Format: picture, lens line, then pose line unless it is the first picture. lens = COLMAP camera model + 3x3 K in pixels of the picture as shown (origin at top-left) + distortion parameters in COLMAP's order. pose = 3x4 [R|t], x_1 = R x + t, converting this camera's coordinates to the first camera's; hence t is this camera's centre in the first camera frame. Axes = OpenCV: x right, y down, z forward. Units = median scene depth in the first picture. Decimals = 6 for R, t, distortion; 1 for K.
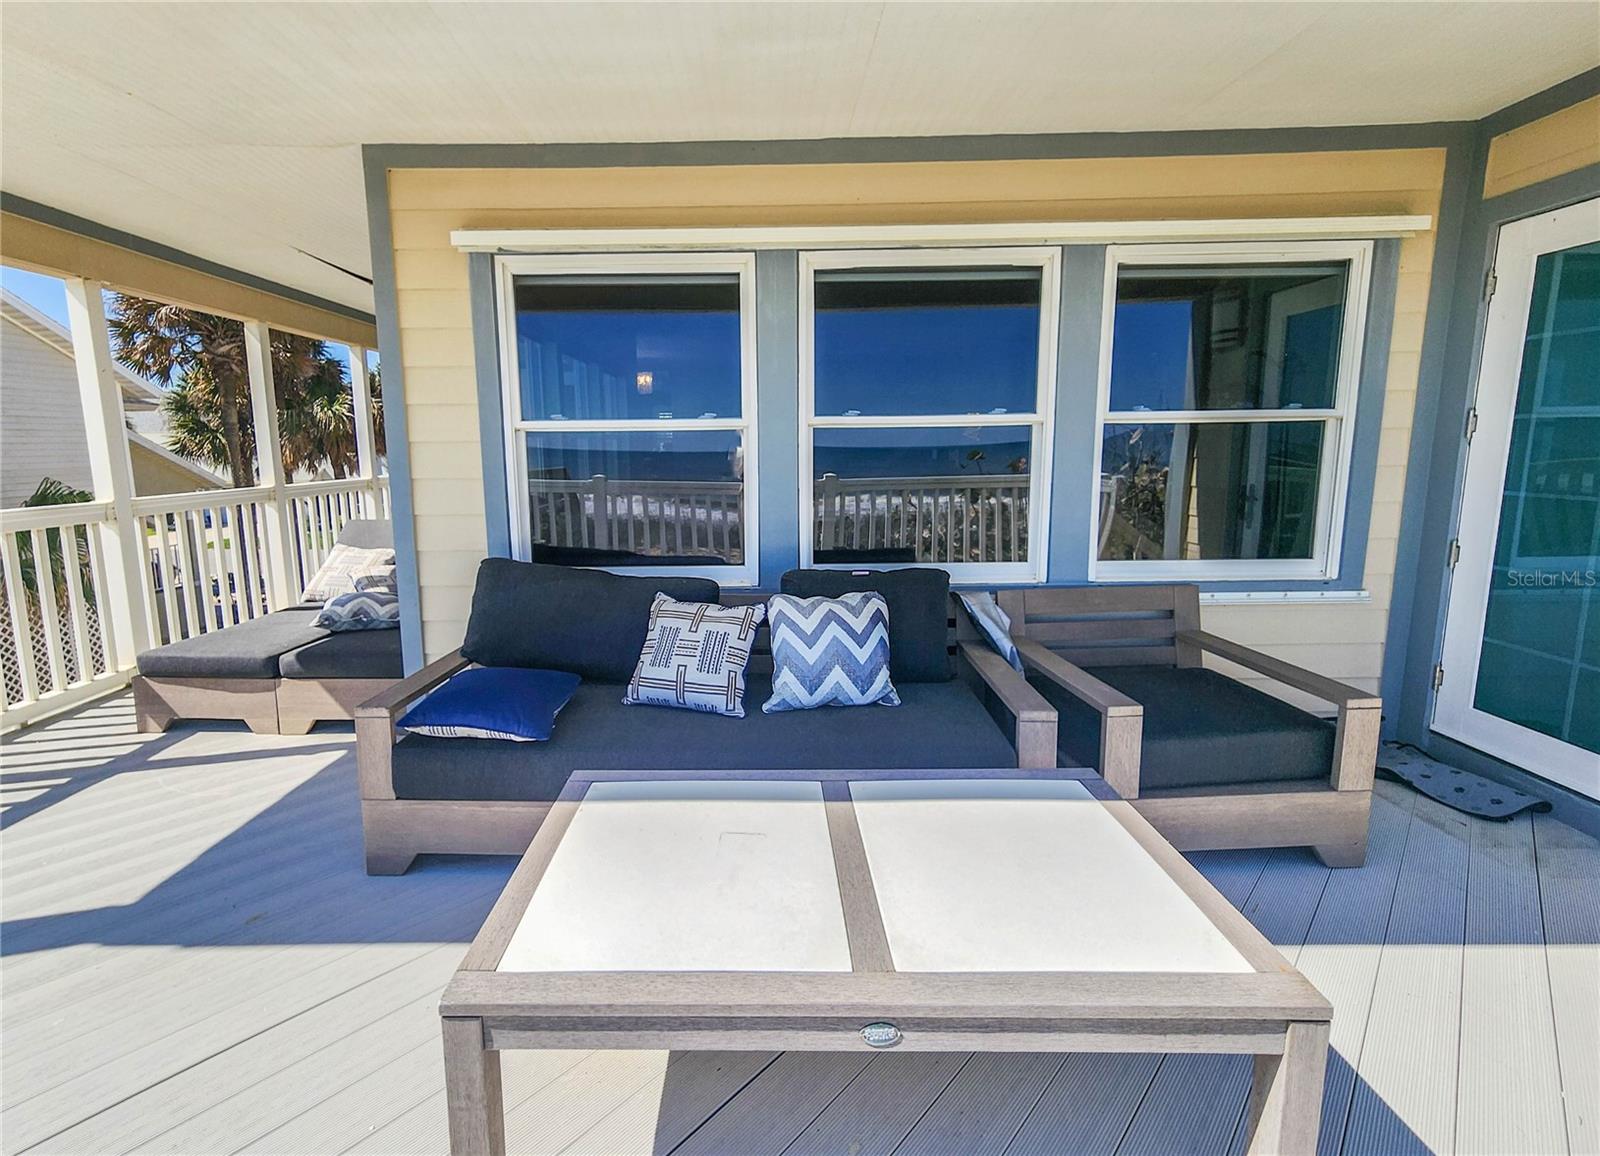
lens RADIAL K [[662.4, 0, 761.5], [0, 662.4, 546.2], [0, 0, 1]] dist [0.005516, -0.000016]
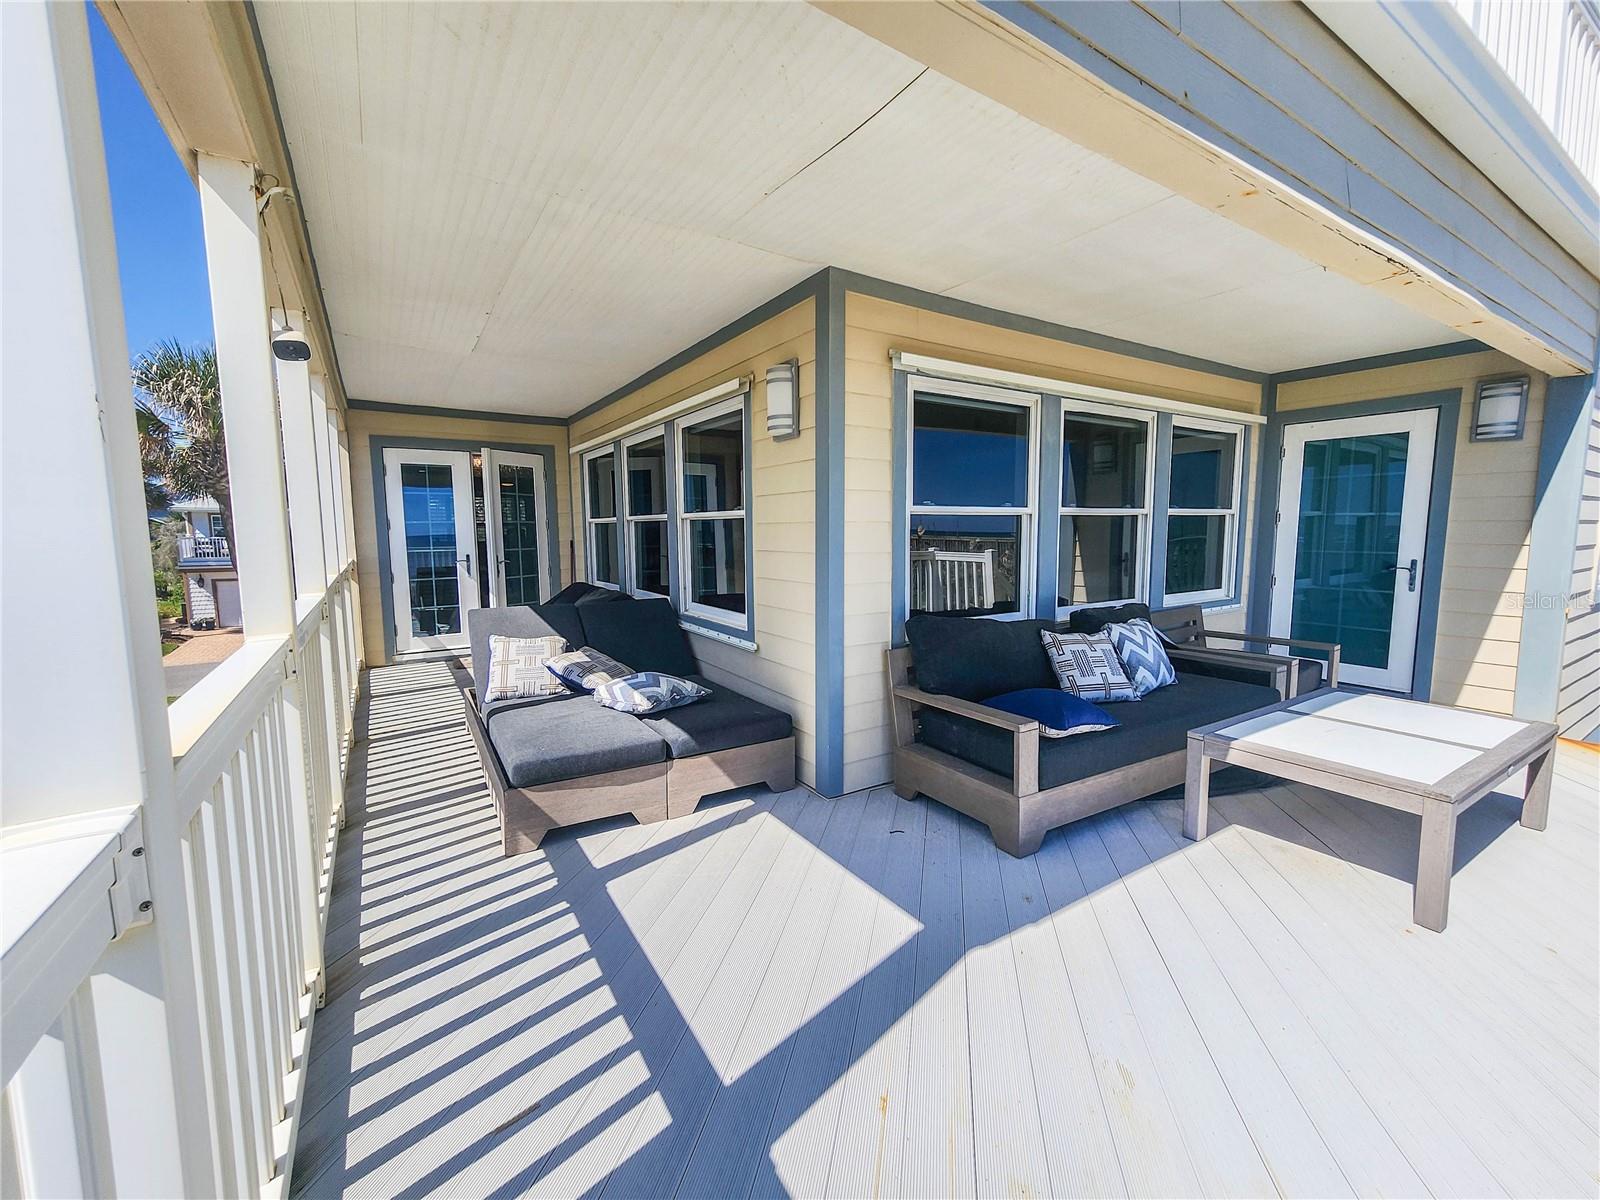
lens RADIAL K [[646.8, 0, 796.5], [0, 646.8, 592.9], [0, 0, 1]] dist [0.003684, 0.000788]
pose [[0.845944, -0.049303, 0.530987, -1.230356], [0.069443, 0.997423, -0.018020, -0.019180], [-0.528730, 0.052117, 0.847188, 0.097410]]
